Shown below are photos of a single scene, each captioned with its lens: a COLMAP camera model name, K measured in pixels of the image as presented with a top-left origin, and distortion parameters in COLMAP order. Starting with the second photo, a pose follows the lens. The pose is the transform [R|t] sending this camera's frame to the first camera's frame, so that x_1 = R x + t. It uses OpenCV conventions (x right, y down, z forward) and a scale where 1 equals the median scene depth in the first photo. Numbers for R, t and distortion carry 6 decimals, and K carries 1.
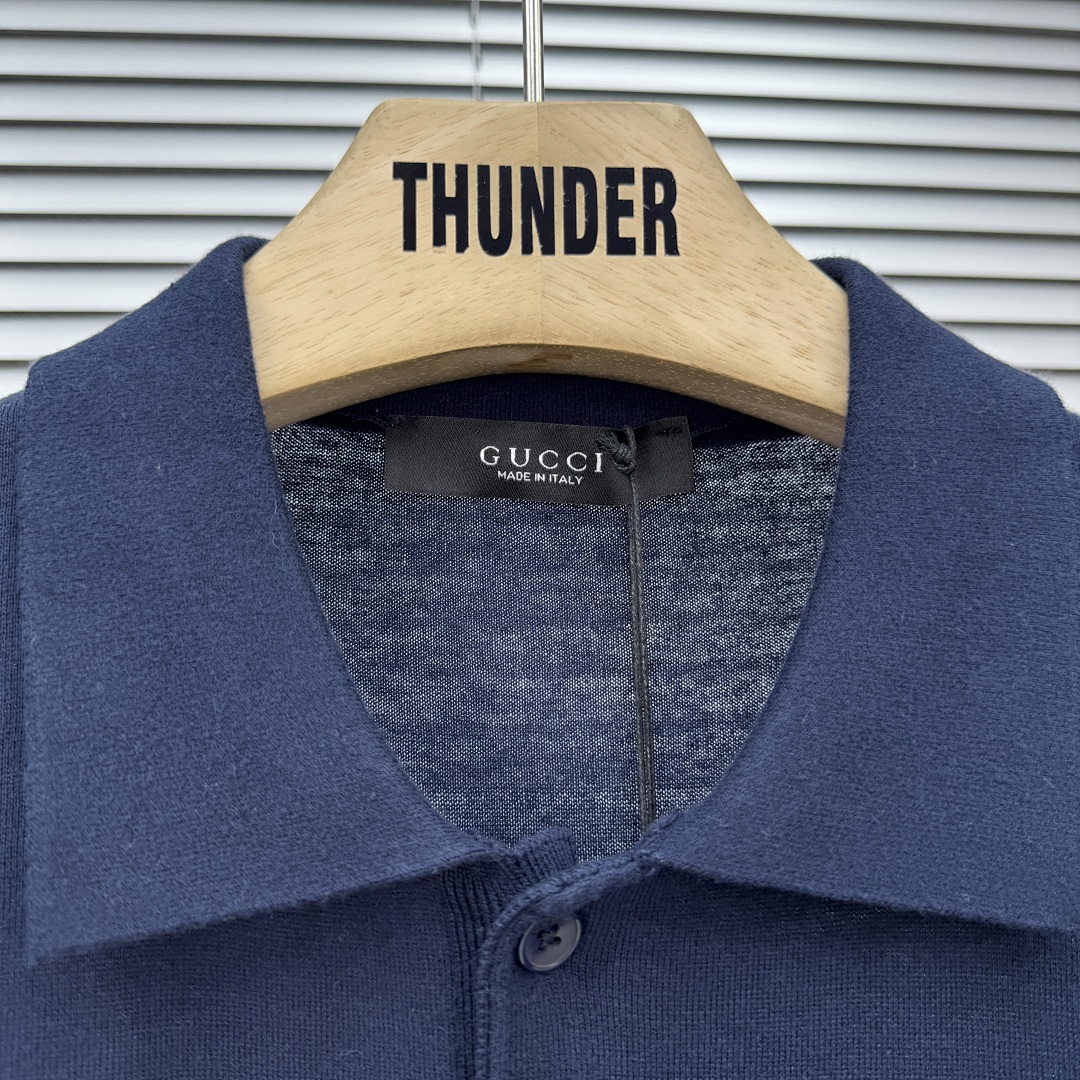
lens RADIAL K [[937.4, 0, 540.0], [0, 937.4, 540.0], [0, 0, 1]] dist [0.016750, -0.048723]
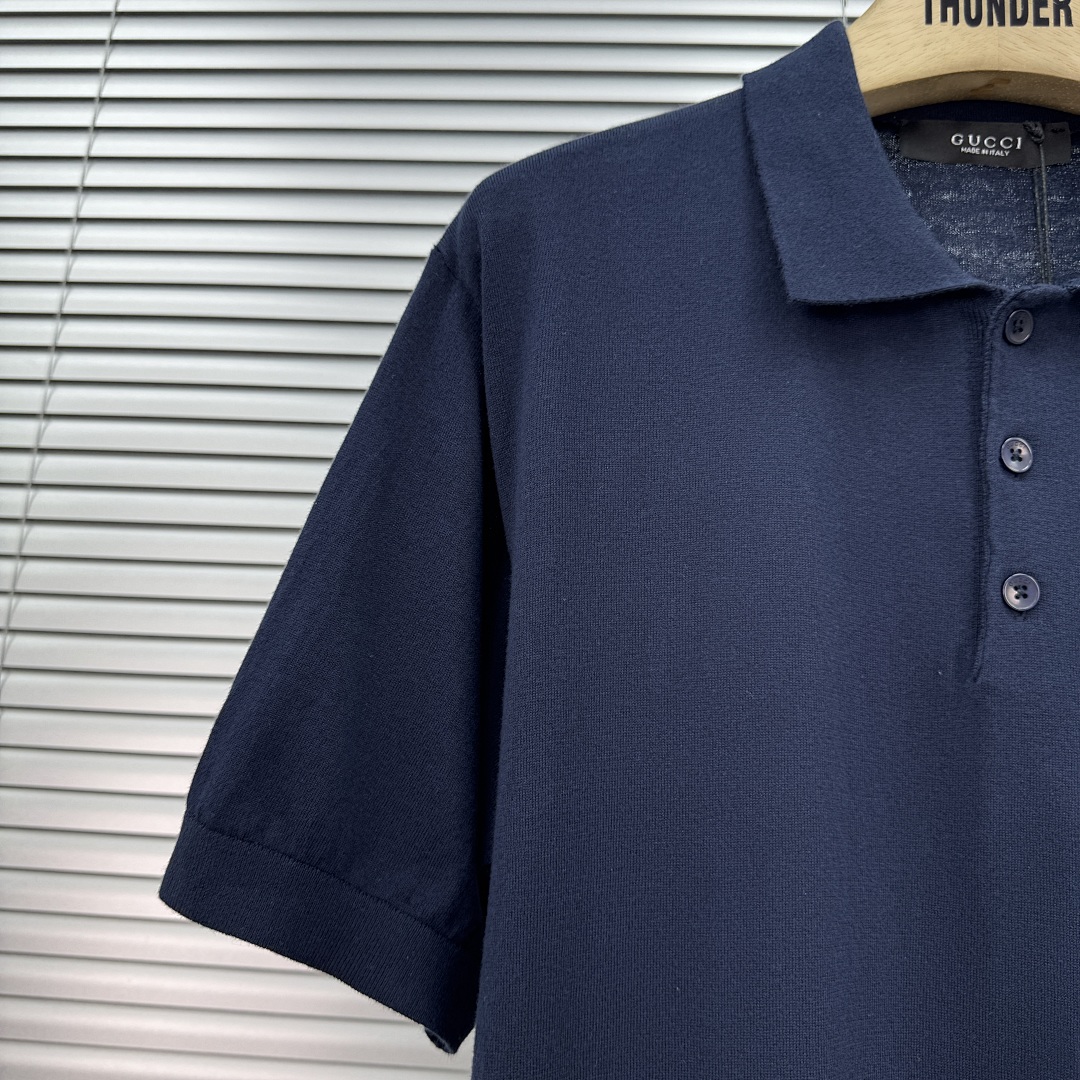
lens RADIAL K [[937.4, 0, 540.0], [0, 937.4, 540.0], [0, 0, 1]] dist [0.016750, -0.048723]
pose [[0.985970, 0.046936, -0.160186, -0.565737], [-0.053403, 0.997913, -0.036307, 0.860523], [0.158147, 0.044352, 0.986419, -0.977215]]
